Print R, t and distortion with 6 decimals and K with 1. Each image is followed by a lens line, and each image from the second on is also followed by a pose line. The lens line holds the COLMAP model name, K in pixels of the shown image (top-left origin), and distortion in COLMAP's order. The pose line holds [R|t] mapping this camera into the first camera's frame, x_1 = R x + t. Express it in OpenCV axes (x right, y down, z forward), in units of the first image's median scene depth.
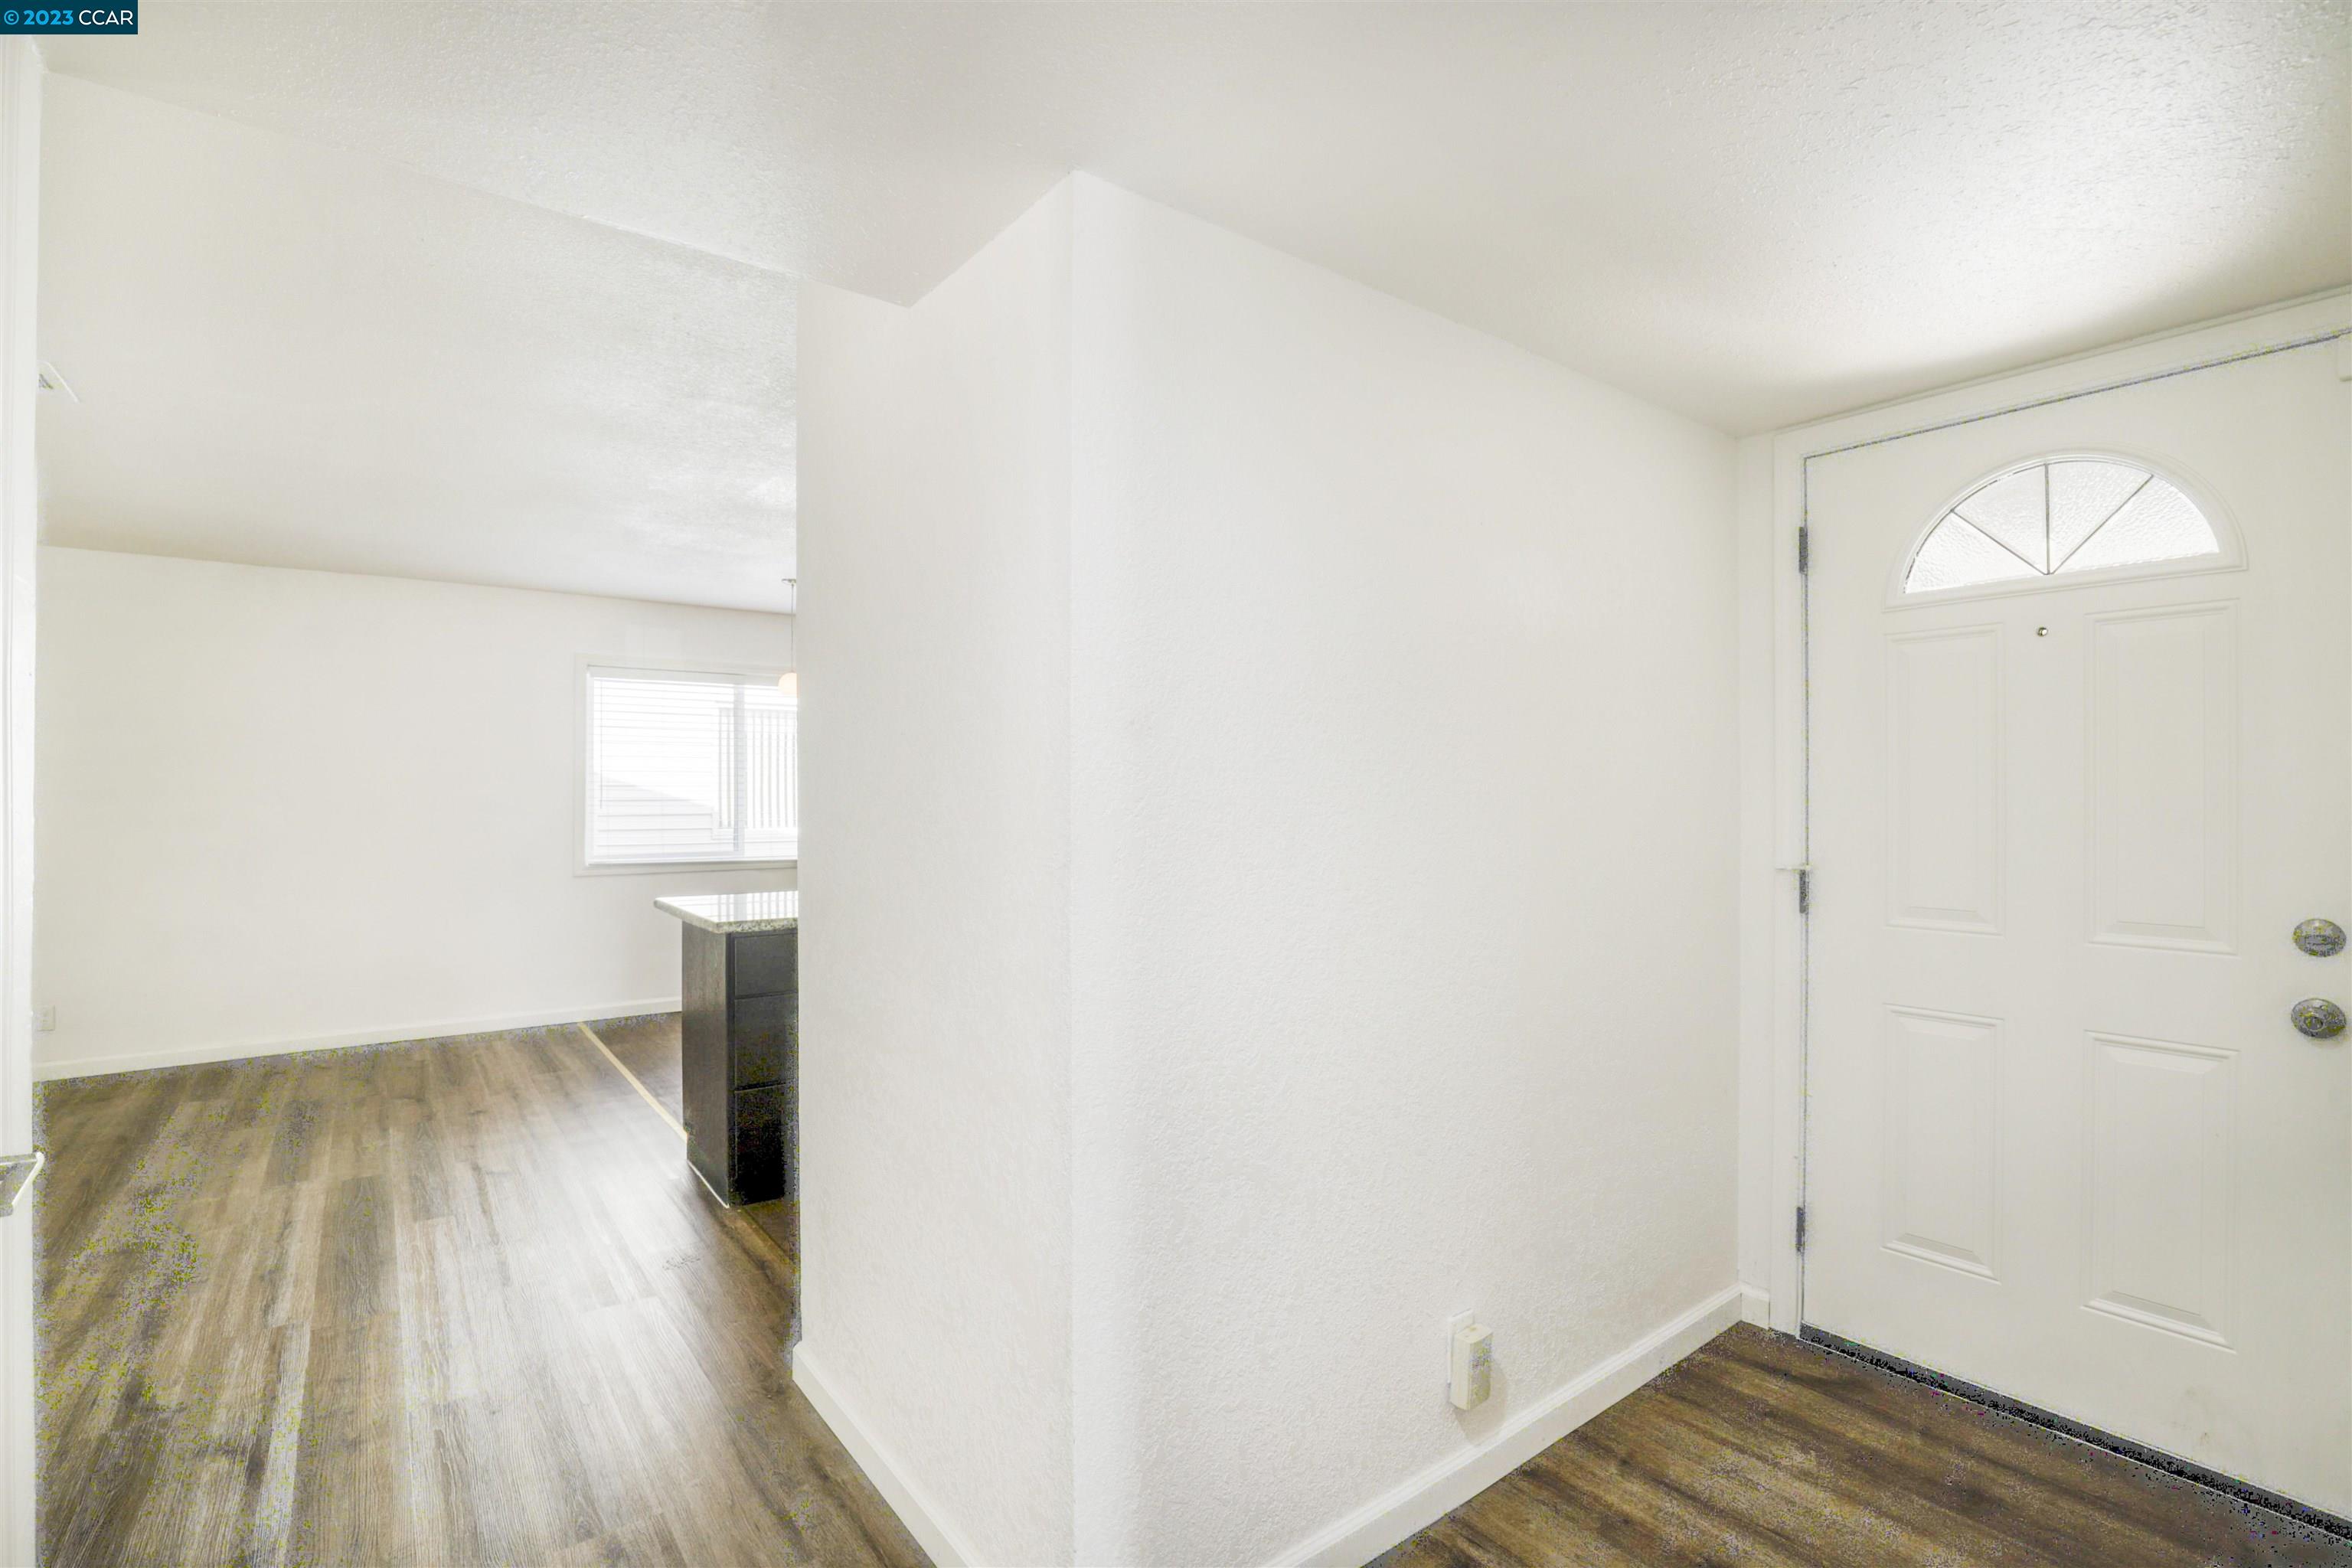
lens RADIAL K [[1077.9, 0, 1172.2], [0, 1077.9, 784.2], [0, 0, 1]] dist [-0.031160, 0.006566]
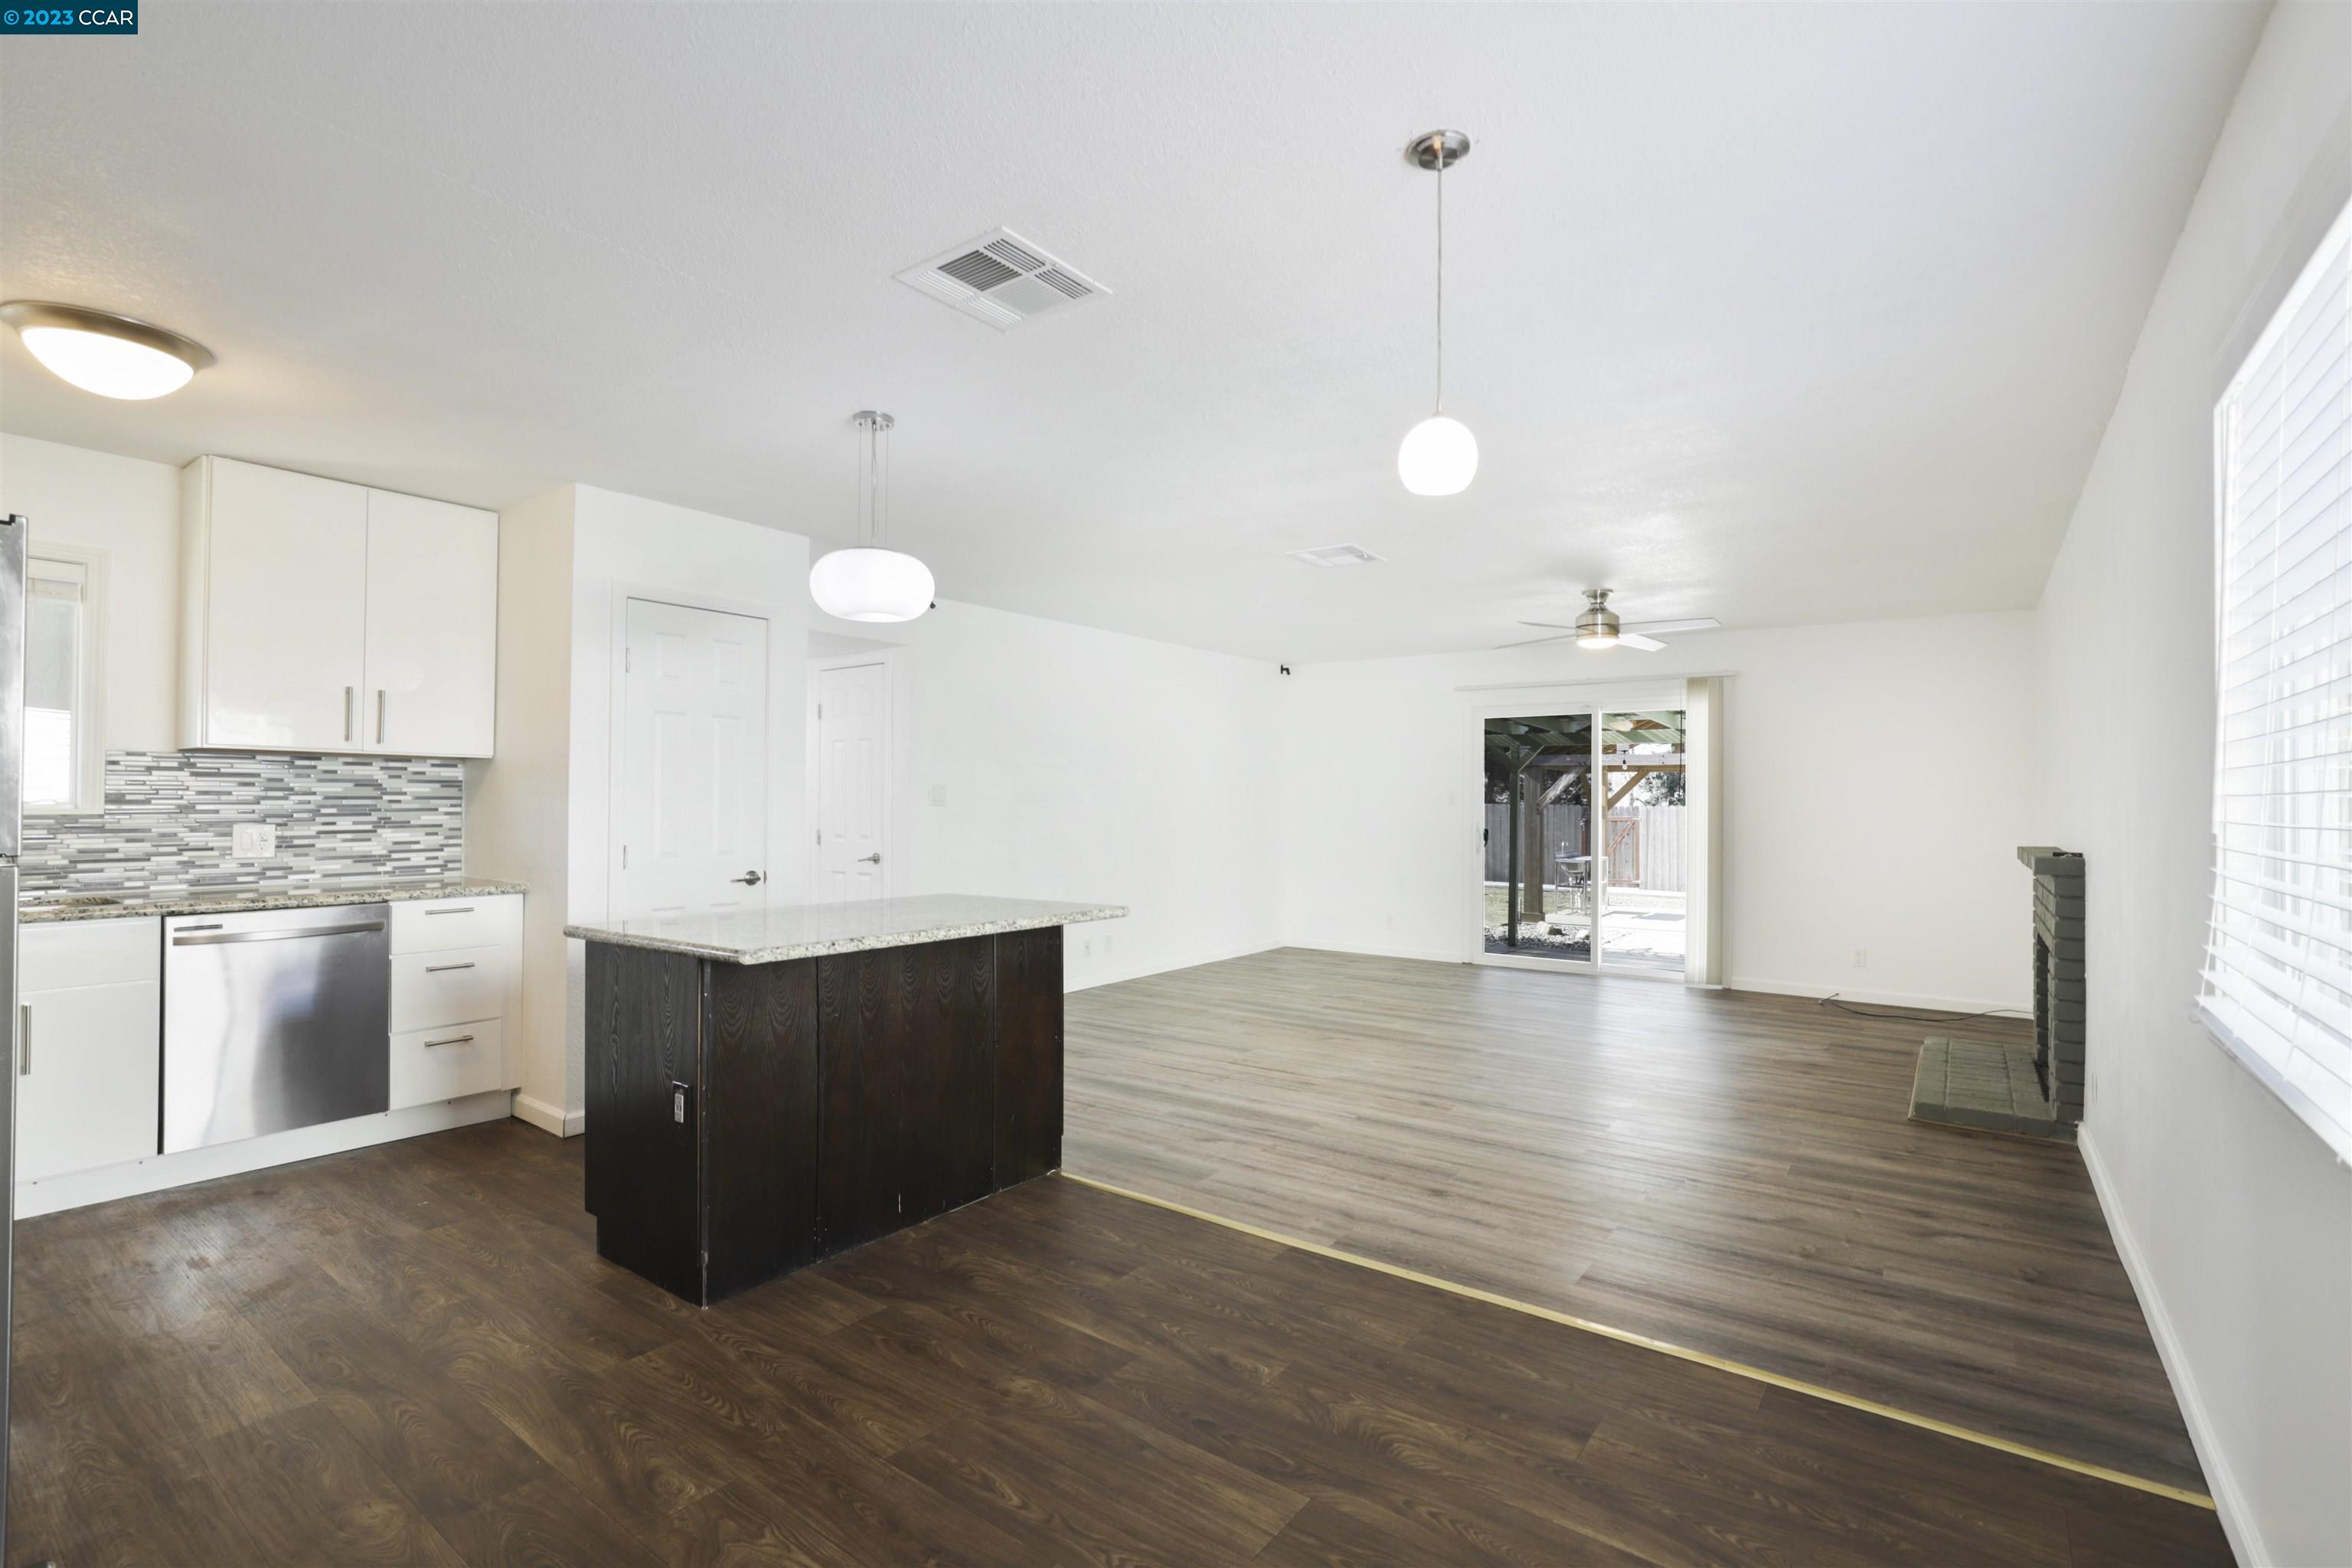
lens RADIAL K [[1077.9, 0, 1160.0], [0, 1077.9, 795.7], [0, 0, 1]] dist [-0.031160, 0.006566]
pose [[-0.960093, -0.004862, -0.279639, -0.415903], [-0.000780, 0.999892, -0.014704, 0.050546], [0.279680, -0.013899, -0.959993, 2.984392]]
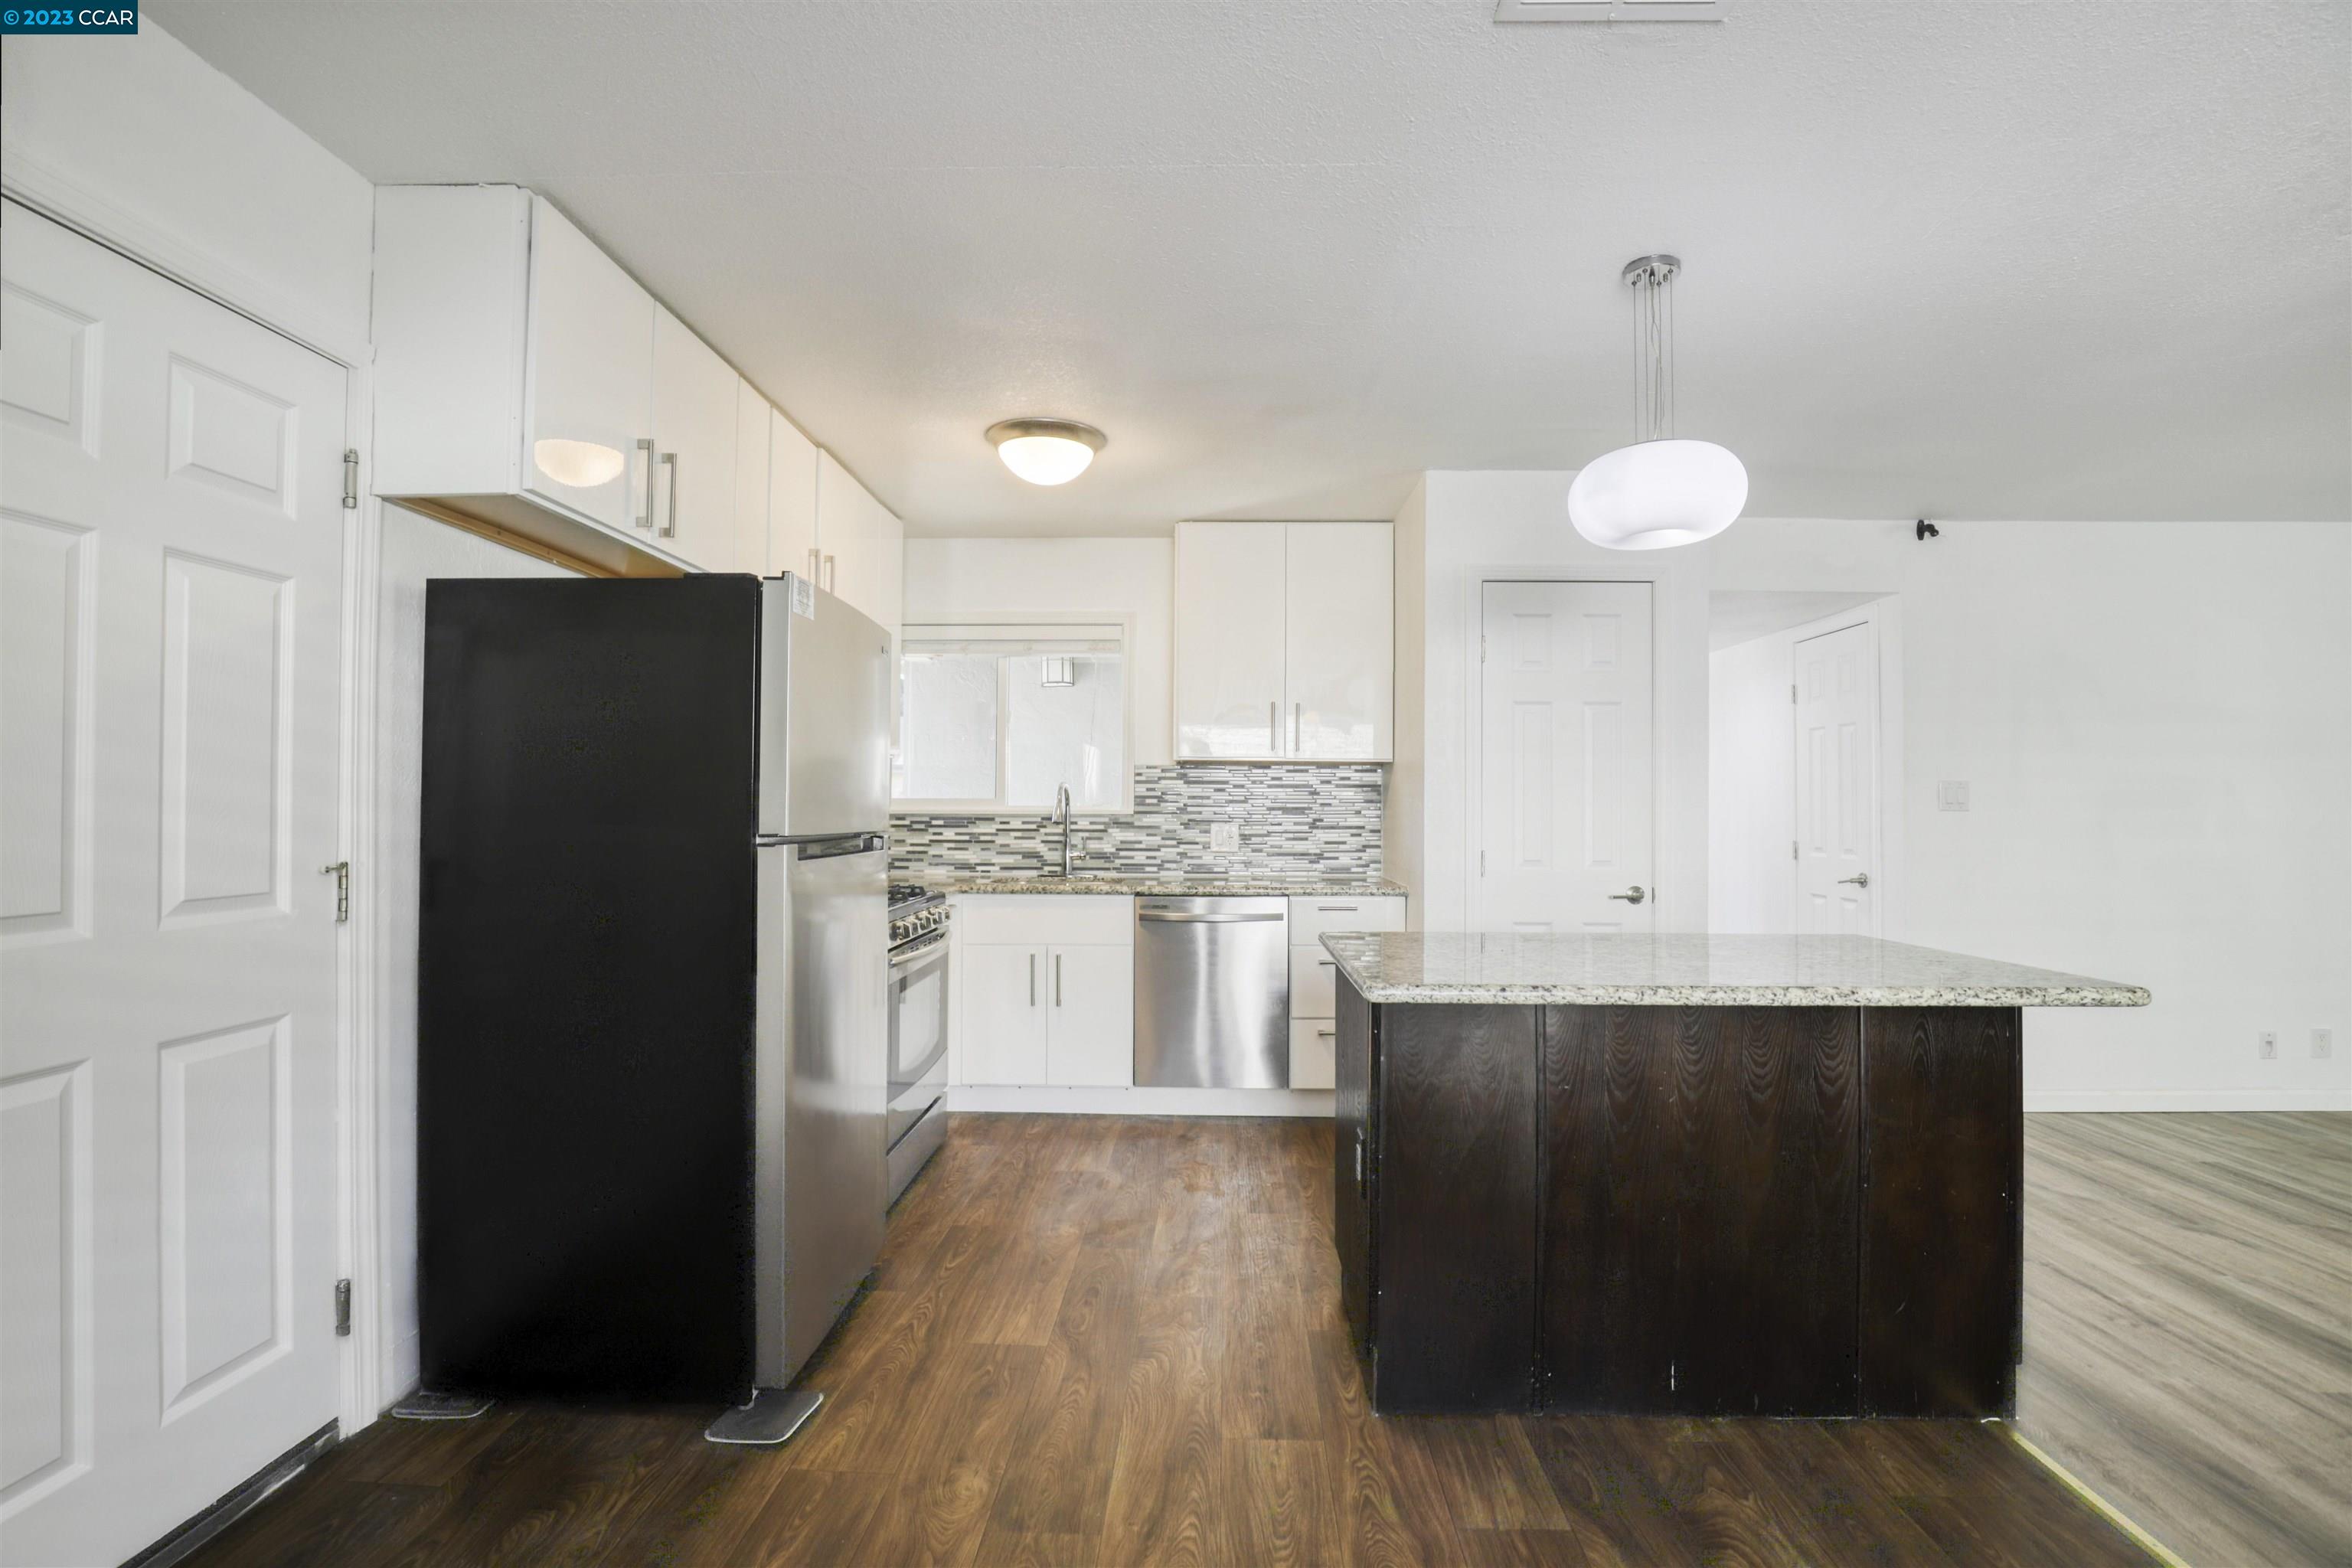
lens RADIAL K [[1077.9, 0, 1169.9], [0, 1077.9, 790.6], [0, 0, 1]] dist [-0.031160, 0.006566]
pose [[-0.783901, 0.007020, 0.620846, -0.687930], [-0.010763, 0.999632, -0.024893, 0.061683], [-0.620792, -0.026196, -0.783537, 2.634110]]
